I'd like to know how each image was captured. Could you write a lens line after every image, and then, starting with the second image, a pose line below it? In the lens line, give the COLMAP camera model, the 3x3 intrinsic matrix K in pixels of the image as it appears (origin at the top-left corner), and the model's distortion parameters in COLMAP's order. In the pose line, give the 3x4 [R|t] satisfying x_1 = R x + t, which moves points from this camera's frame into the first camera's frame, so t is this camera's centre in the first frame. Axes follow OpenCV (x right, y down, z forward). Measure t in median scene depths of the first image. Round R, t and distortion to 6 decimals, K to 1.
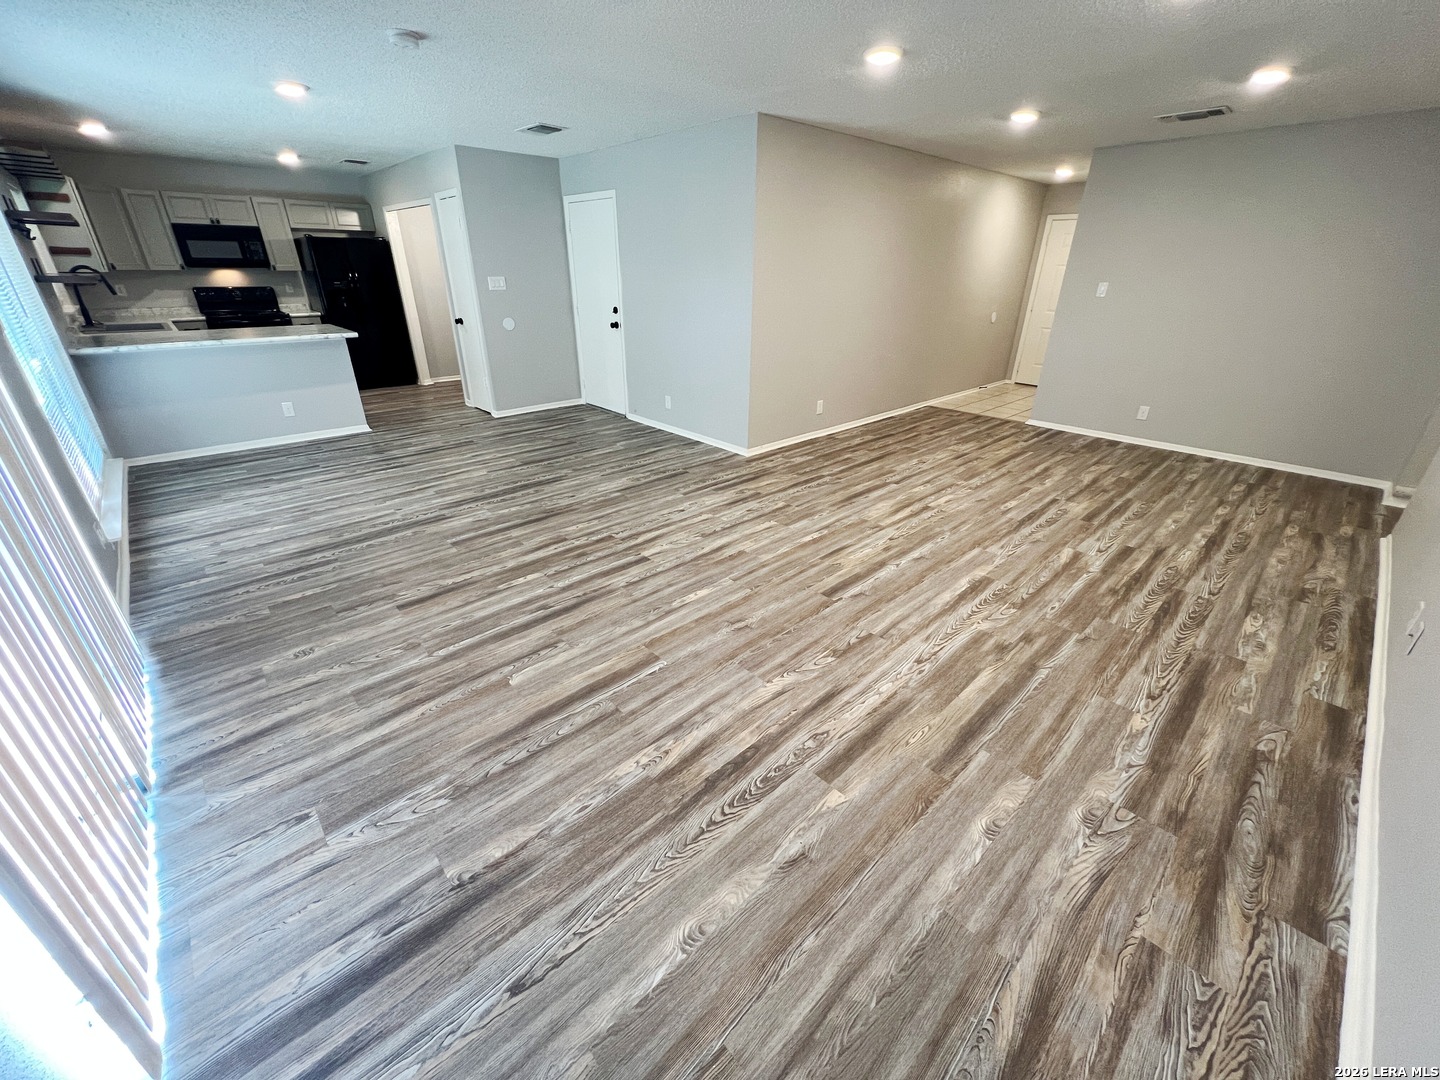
lens RADIAL K [[575.4, 0, 718.0], [0, 575.4, 540.9], [0, 0, 1]] dist [0.000893, -0.000307]
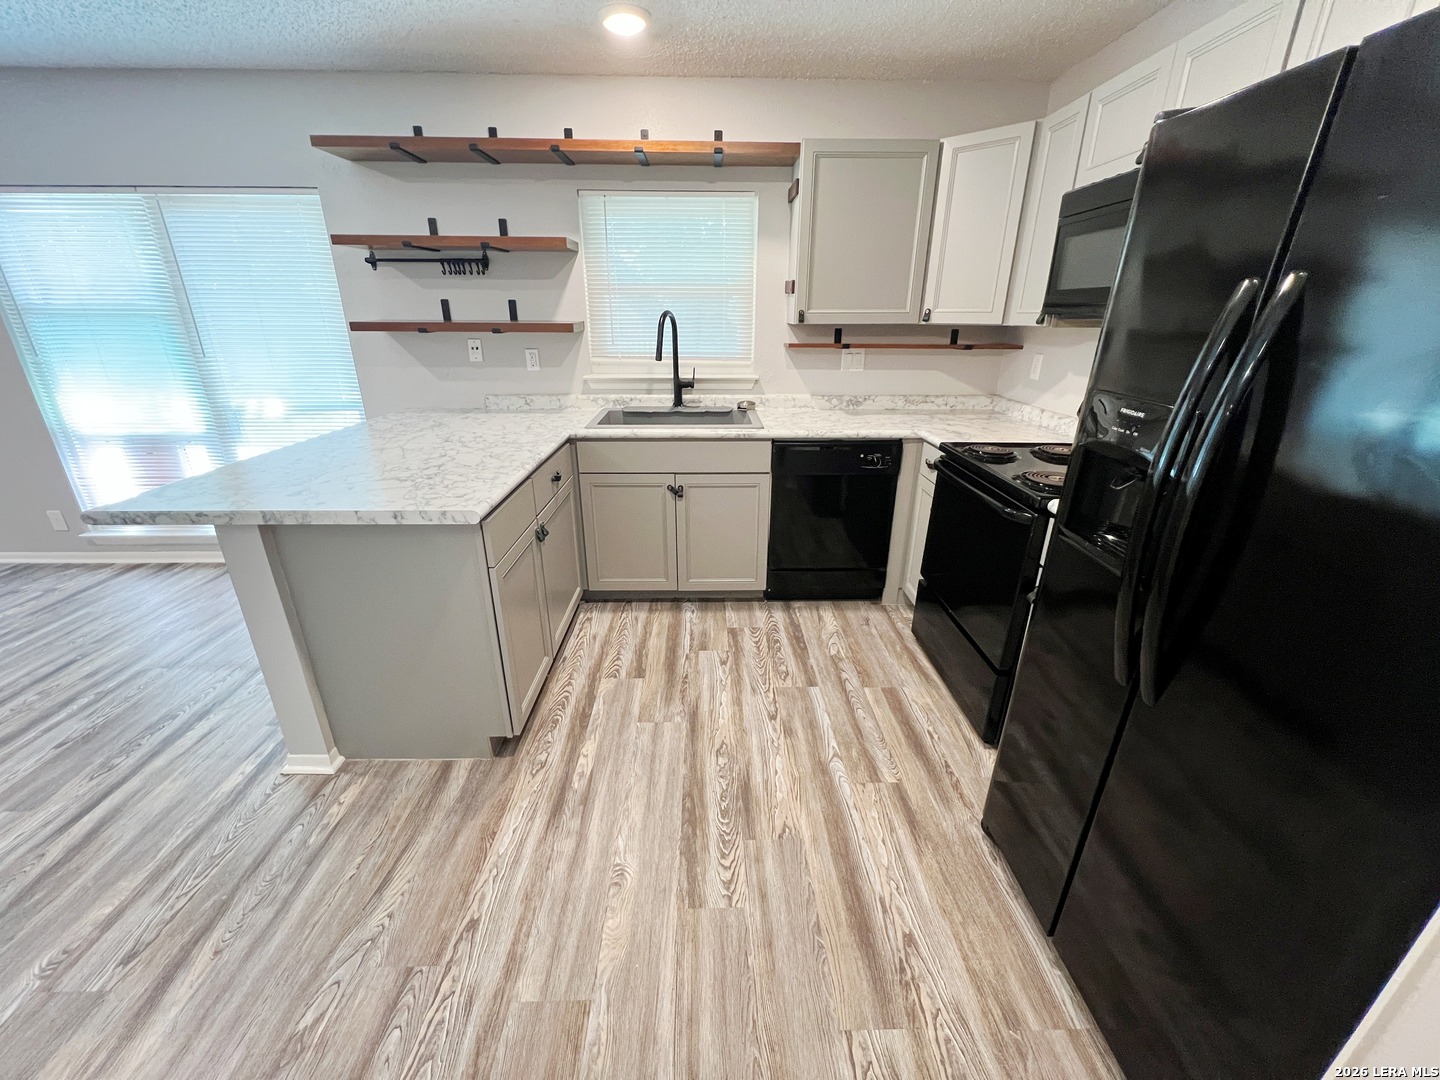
lens RADIAL K [[575.4, 0, 718.7], [0, 575.4, 539.4], [0, 0, 1]] dist [0.000893, -0.000307]
pose [[-0.662875, 0.263764, -0.700732, -0.838579], [-0.331893, 0.735409, 0.590779, -0.852729], [0.671151, 0.624181, -0.399943, 1.799038]]
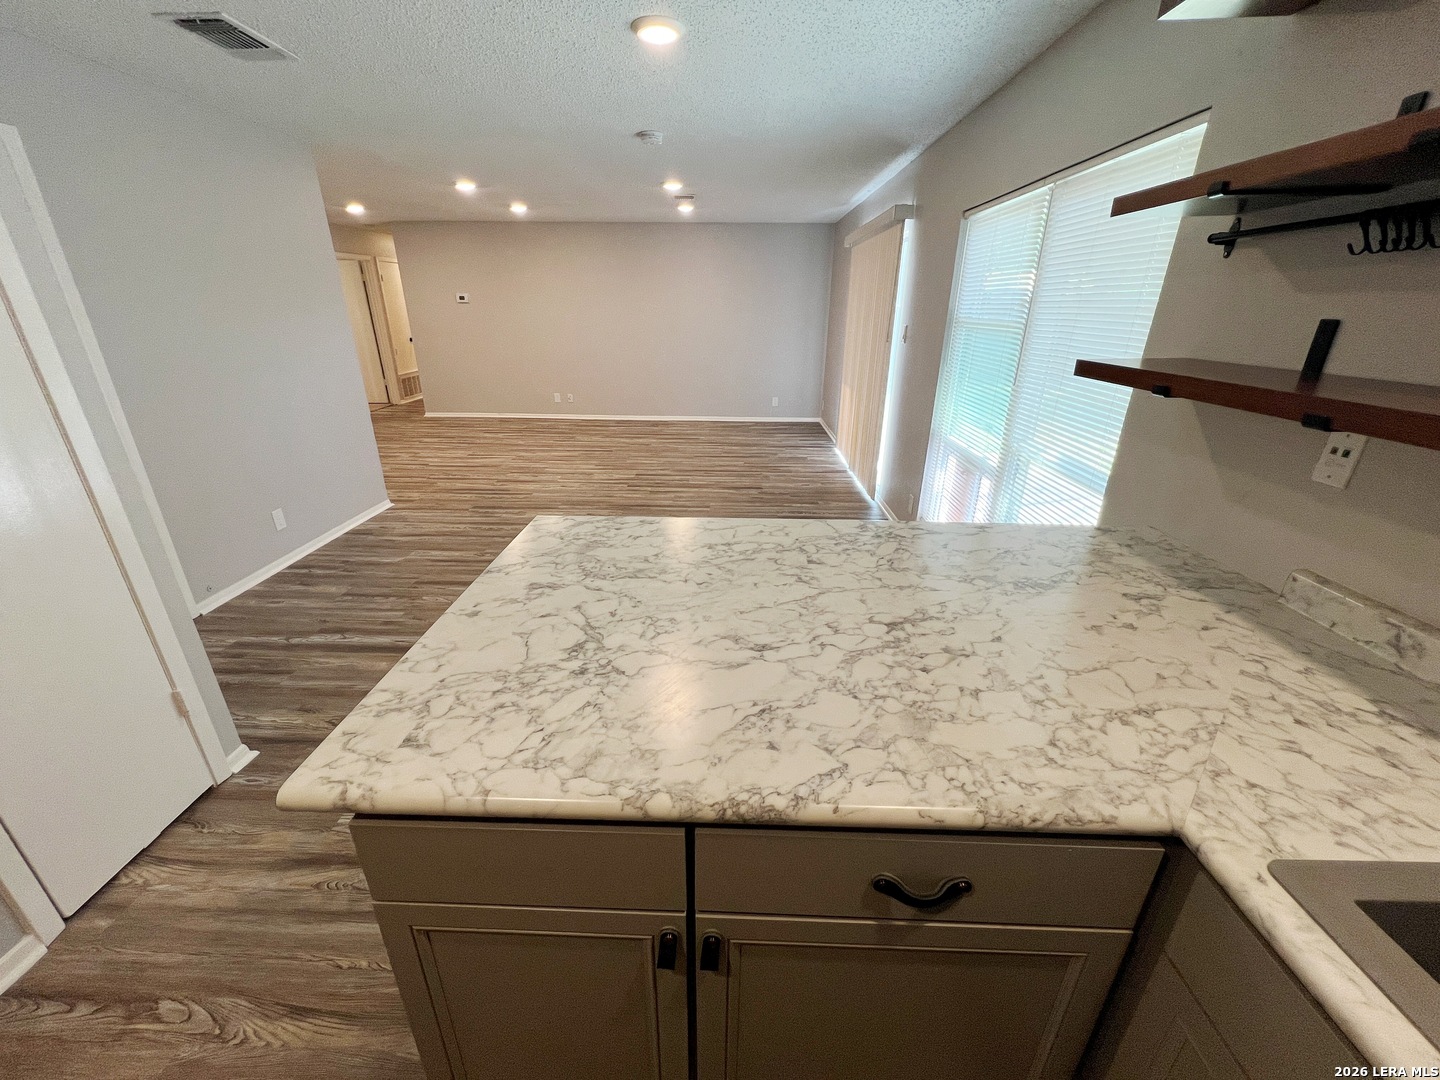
lens RADIAL K [[575.4, 0, 719.7], [0, 575.4, 540.2], [0, 0, 1]] dist [0.000893, -0.000307]
pose [[-0.714597, -0.277851, 0.641989, -1.223733], [0.287892, 0.719603, 0.631894, -0.706461], [-0.637549, 0.636373, -0.434236, 1.440681]]
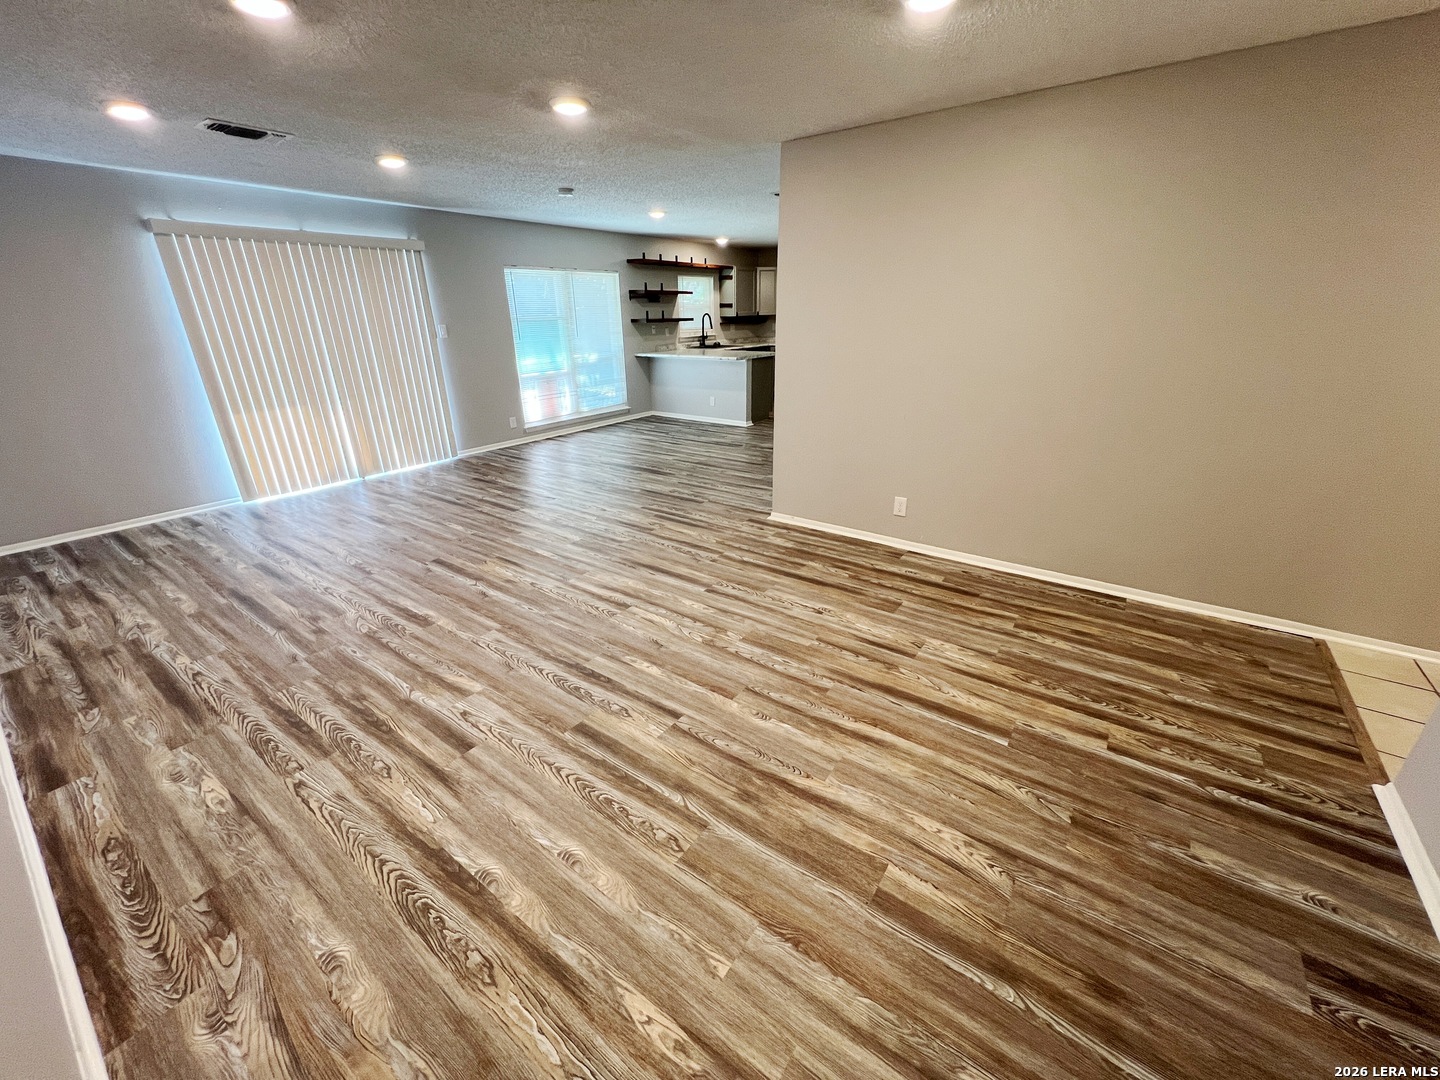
lens RADIAL K [[575.4, 0, 715.2], [0, 575.4, 534.9], [0, 0, 1]] dist [0.000893, -0.000307]
pose [[0.190639, 0.347980, -0.917914, 1.119779], [-0.407793, 0.878638, 0.248396, -0.406572], [0.892951, 0.326965, 0.309406, 0.860793]]
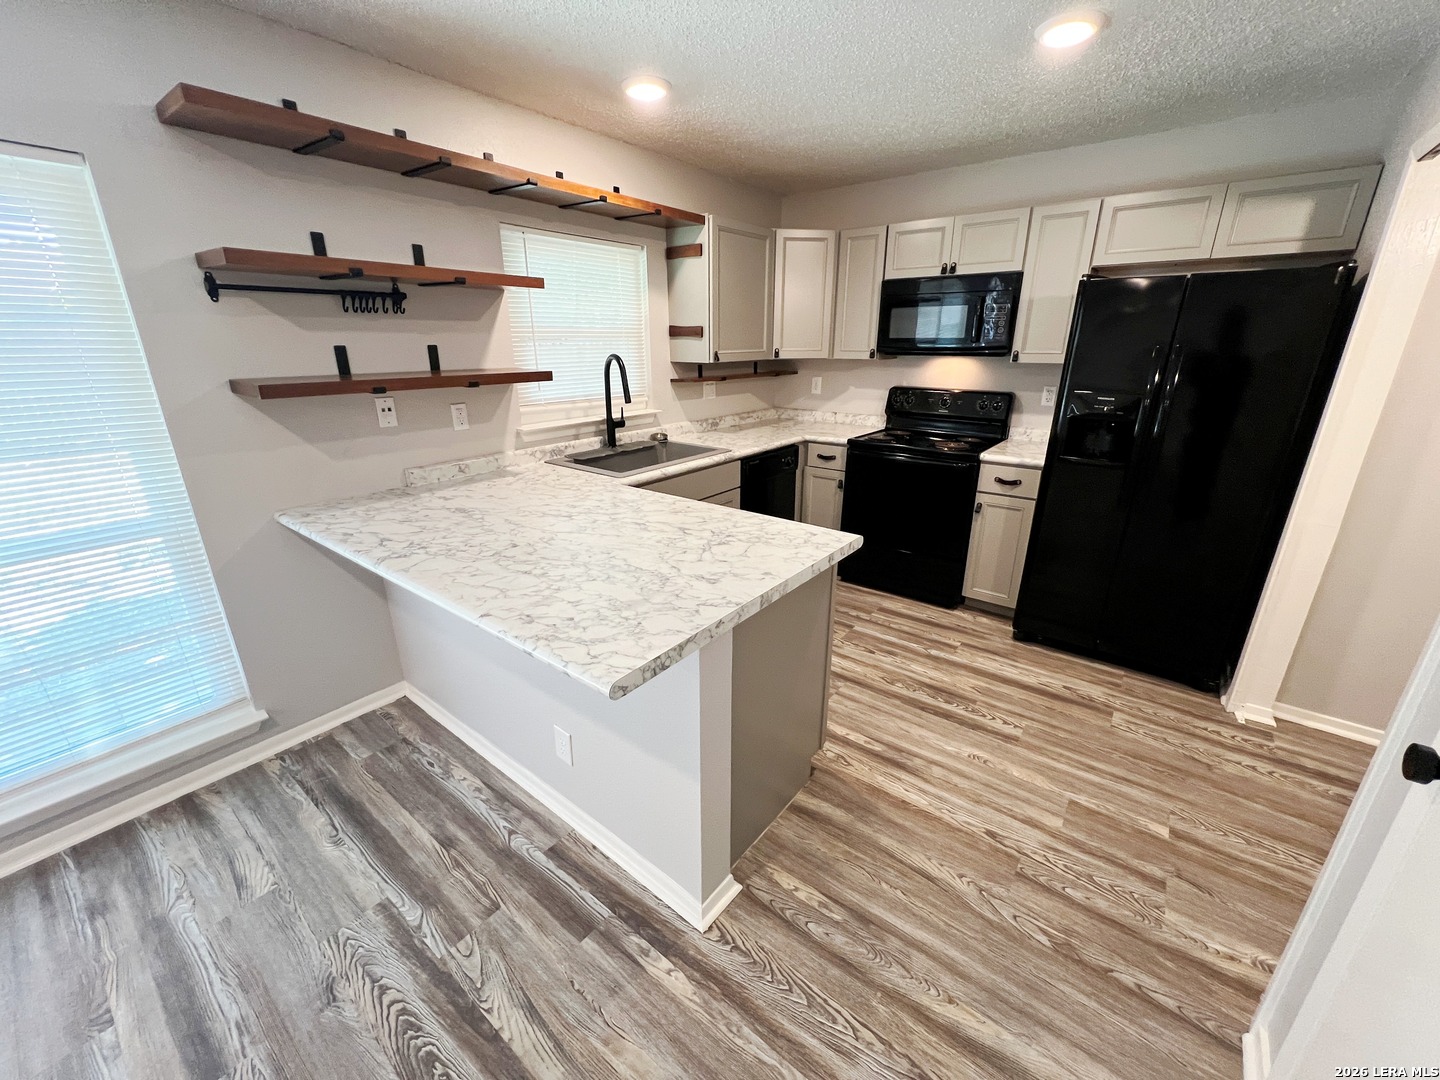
lens RADIAL K [[575.4, 0, 719.5], [0, 575.4, 538.9], [0, 0, 1]] dist [0.000893, -0.000307]
pose [[0.160965, 0.315912, -0.935035, -0.589908], [-0.422991, 0.878051, 0.223842, -0.620921], [0.891722, 0.359481, 0.274964, 1.269605]]
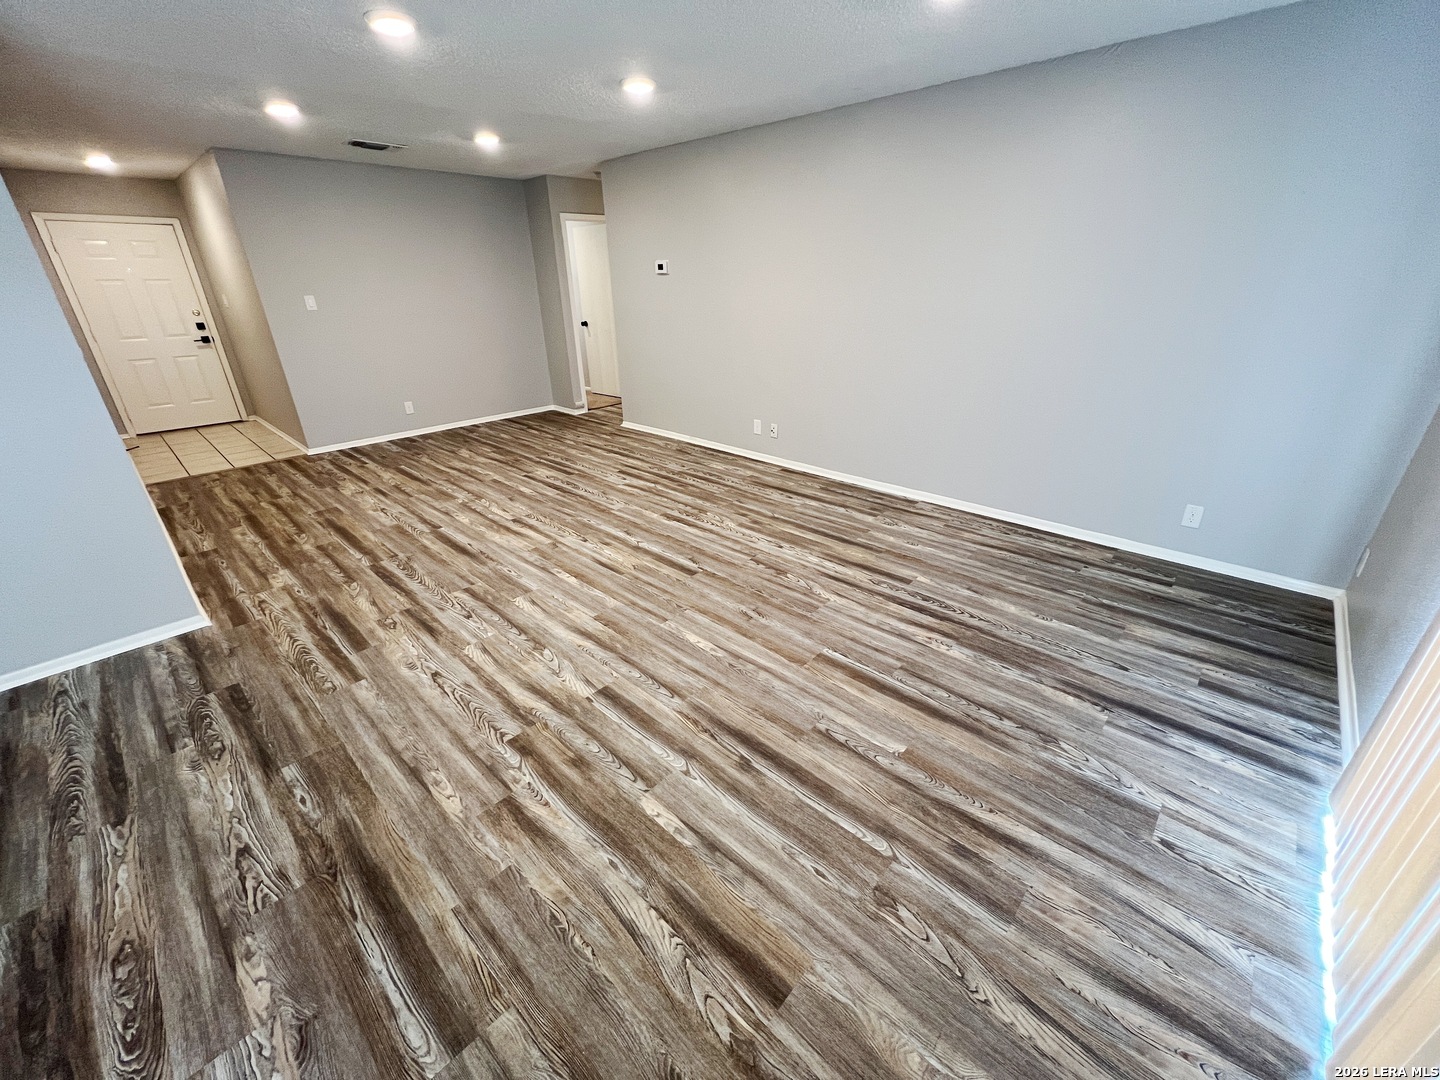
lens RADIAL K [[575.4, 0, 719.8], [0, 575.4, 540.3], [0, 0, 1]] dist [0.000893, -0.000307]
pose [[-0.069709, -0.424064, 0.902945, -0.588488], [0.441010, 0.798792, 0.409196, -0.290046], [-0.894791, 0.426733, 0.131334, 0.589082]]
